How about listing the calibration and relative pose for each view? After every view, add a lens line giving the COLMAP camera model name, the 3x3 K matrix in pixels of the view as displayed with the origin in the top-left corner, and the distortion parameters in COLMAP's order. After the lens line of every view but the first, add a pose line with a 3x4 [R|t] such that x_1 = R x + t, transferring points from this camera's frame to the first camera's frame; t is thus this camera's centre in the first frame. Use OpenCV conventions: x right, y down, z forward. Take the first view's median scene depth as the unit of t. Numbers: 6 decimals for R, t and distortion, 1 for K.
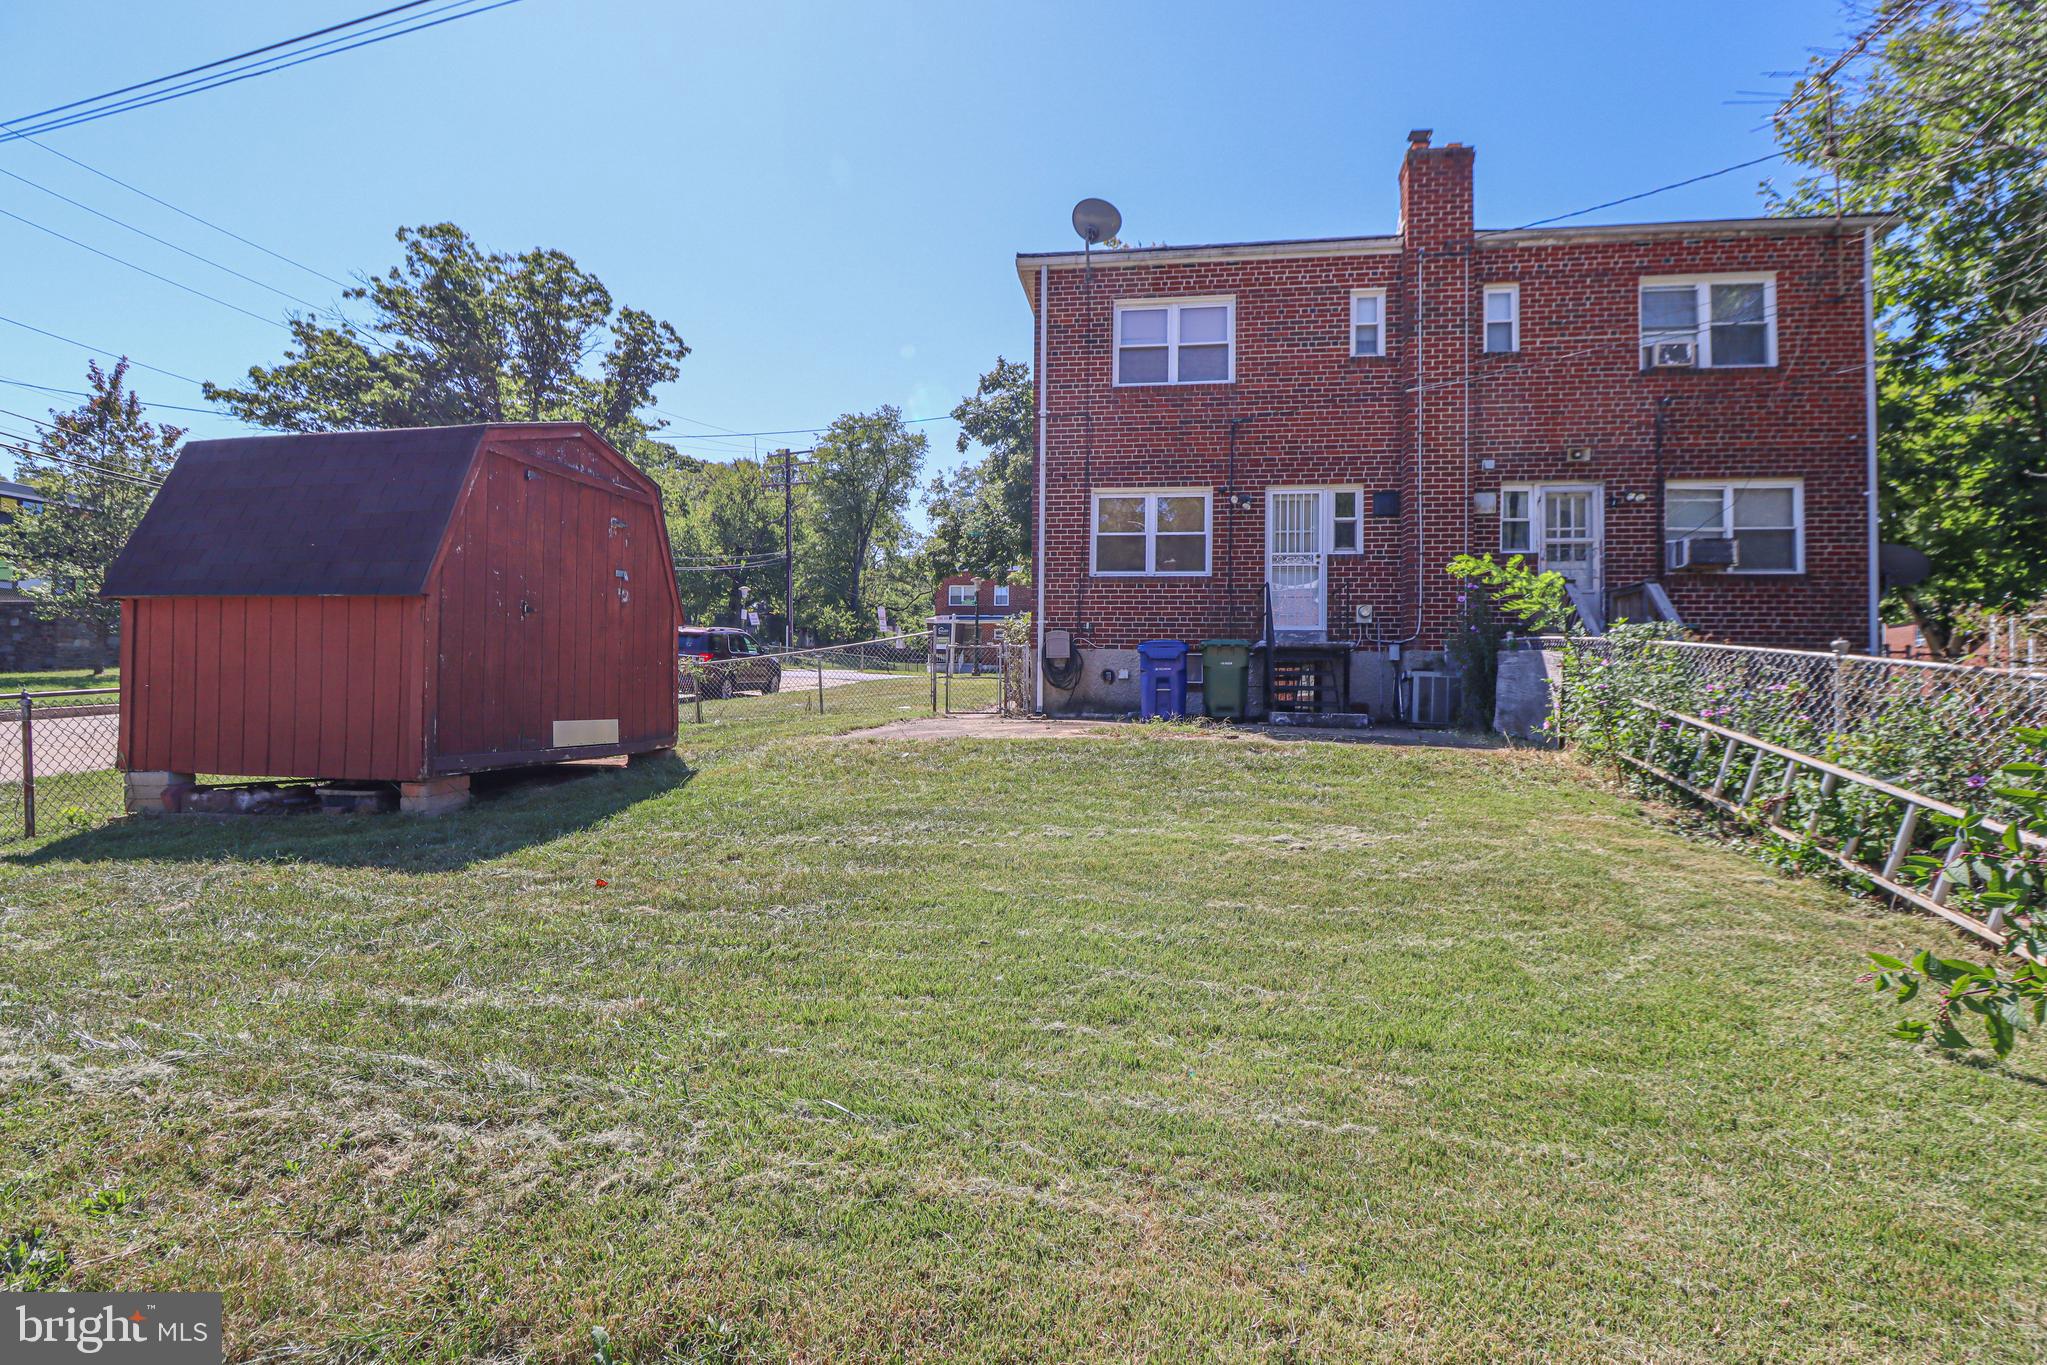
lens RADIAL K [[955.0, 0, 1026.2], [0, 955.0, 677.3], [0, 0, 1]] dist [-0.002100, -0.006580]
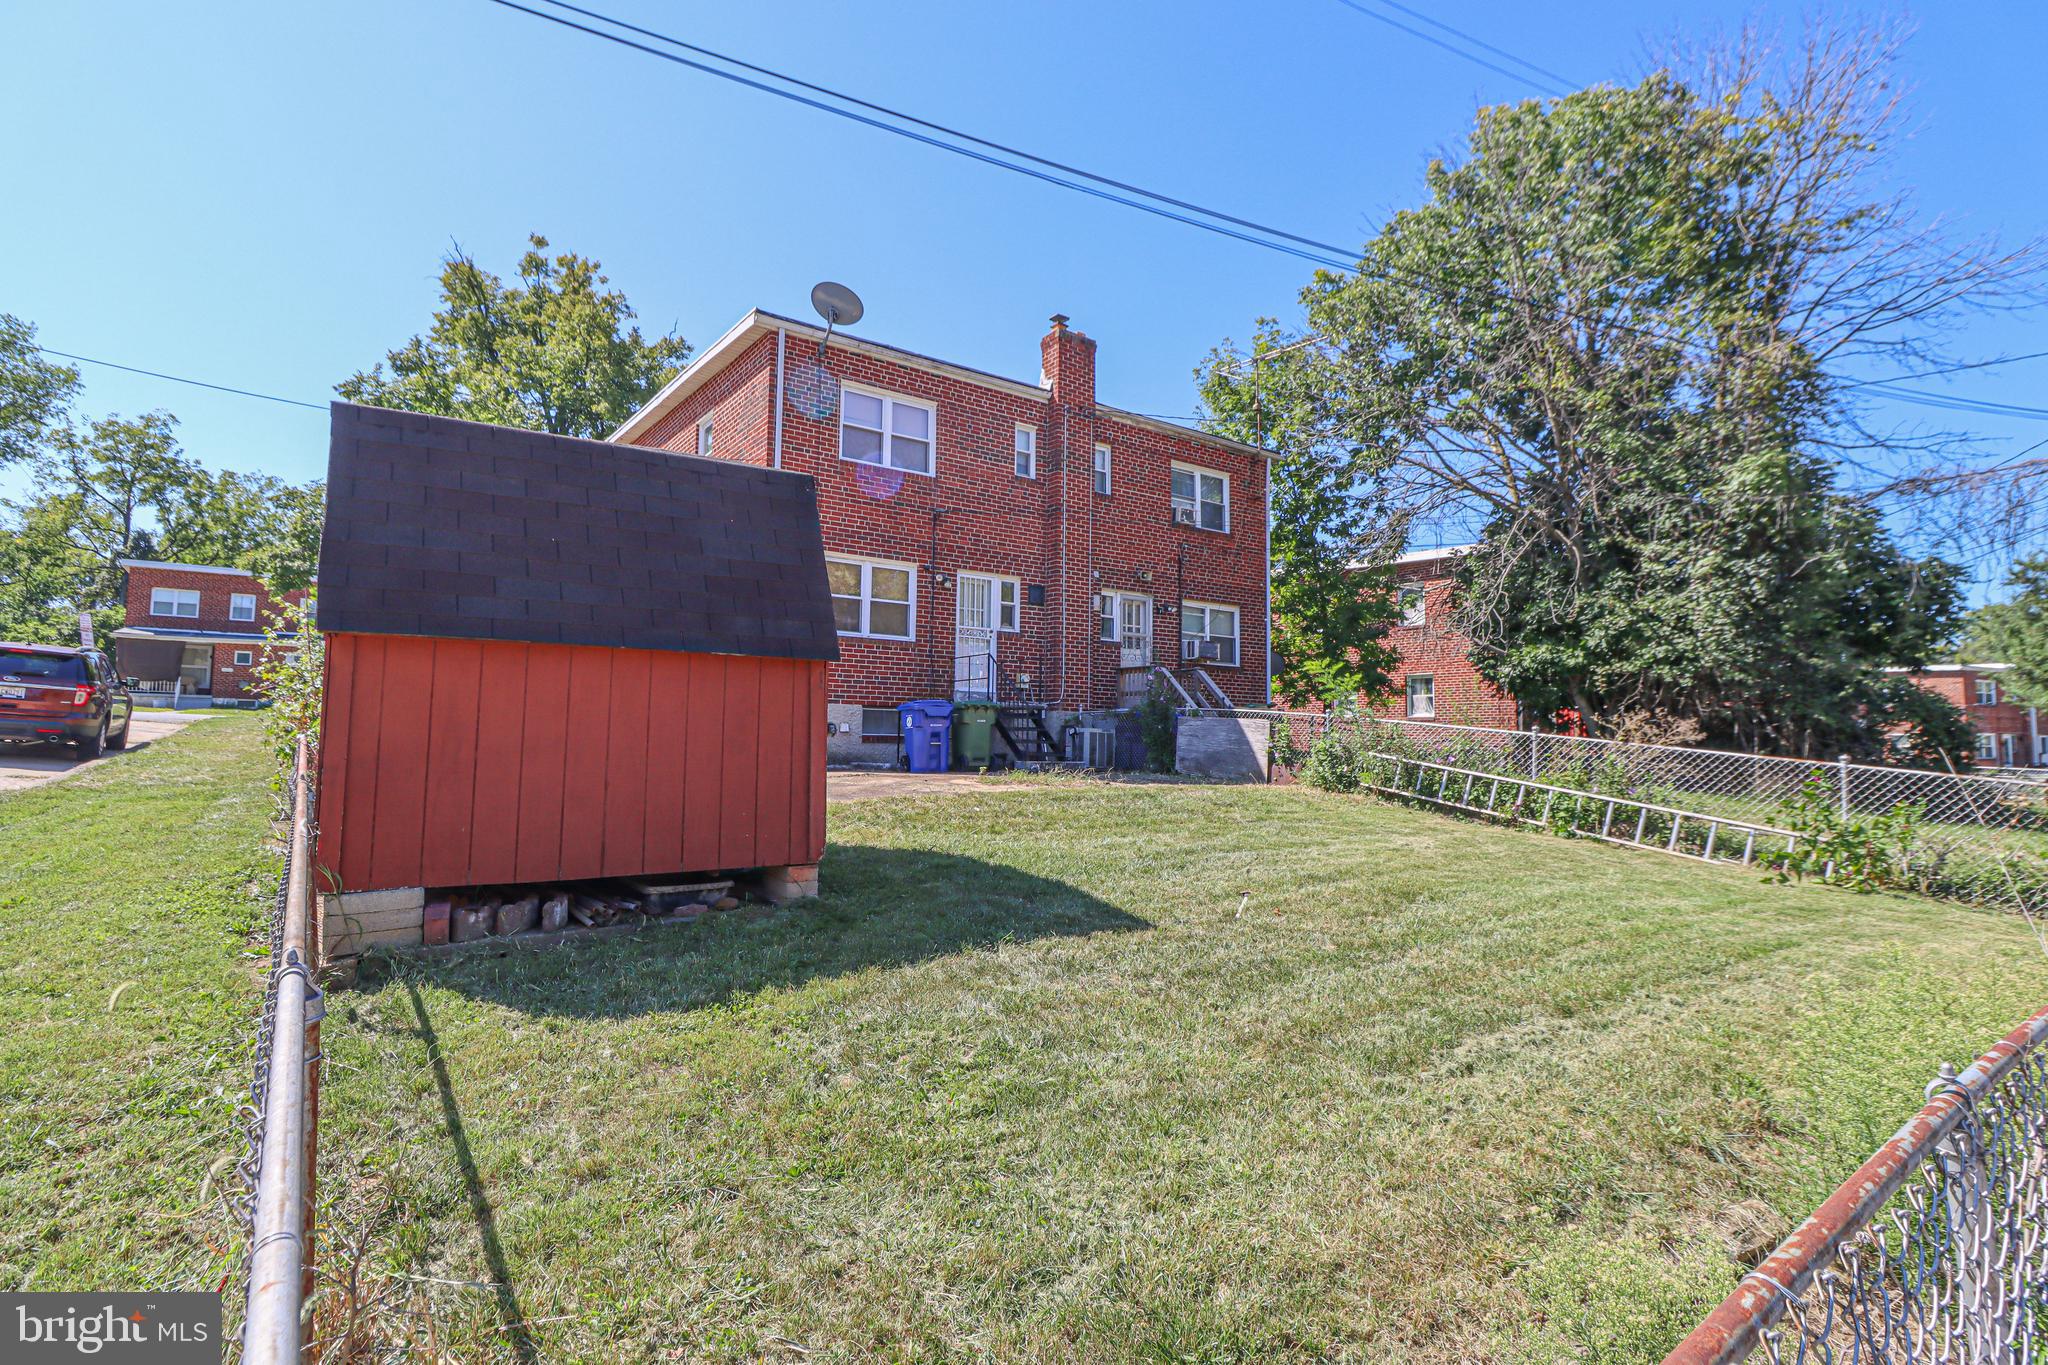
lens RADIAL K [[955.5, 0, 1024.7], [0, 955.5, 680.7], [0, 0, 1]] dist [-0.002100, -0.006580]
pose [[0.727491, 0.038112, 0.685058, -0.498960], [-0.012309, 0.999020, -0.042508, -0.012924], [-0.686007, 0.022492, 0.727247, 0.085239]]
